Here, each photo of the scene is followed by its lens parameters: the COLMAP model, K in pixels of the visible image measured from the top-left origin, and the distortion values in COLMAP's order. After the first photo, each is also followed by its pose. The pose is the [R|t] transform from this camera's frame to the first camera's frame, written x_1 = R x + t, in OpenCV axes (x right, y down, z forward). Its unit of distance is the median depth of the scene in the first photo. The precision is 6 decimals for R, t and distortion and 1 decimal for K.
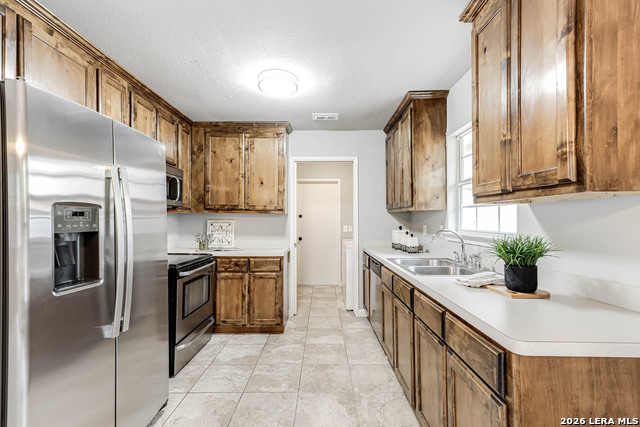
lens RADIAL K [[285.7, 0, 318.7], [0, 285.7, 216.2], [0, 0, 1]] dist [0.021241, -0.001212]
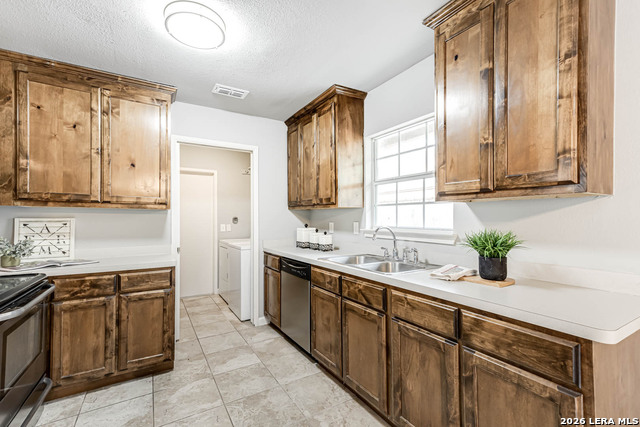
lens RADIAL K [[285.7, 0, 320.7], [0, 285.7, 216.0], [0, 0, 1]] dist [0.021241, -0.001212]
pose [[0.853295, 0.003037, 0.521420, -0.200640], [-0.005795, 0.999977, 0.003659, 0.004872], [-0.521397, -0.006143, 0.853292, 0.172884]]
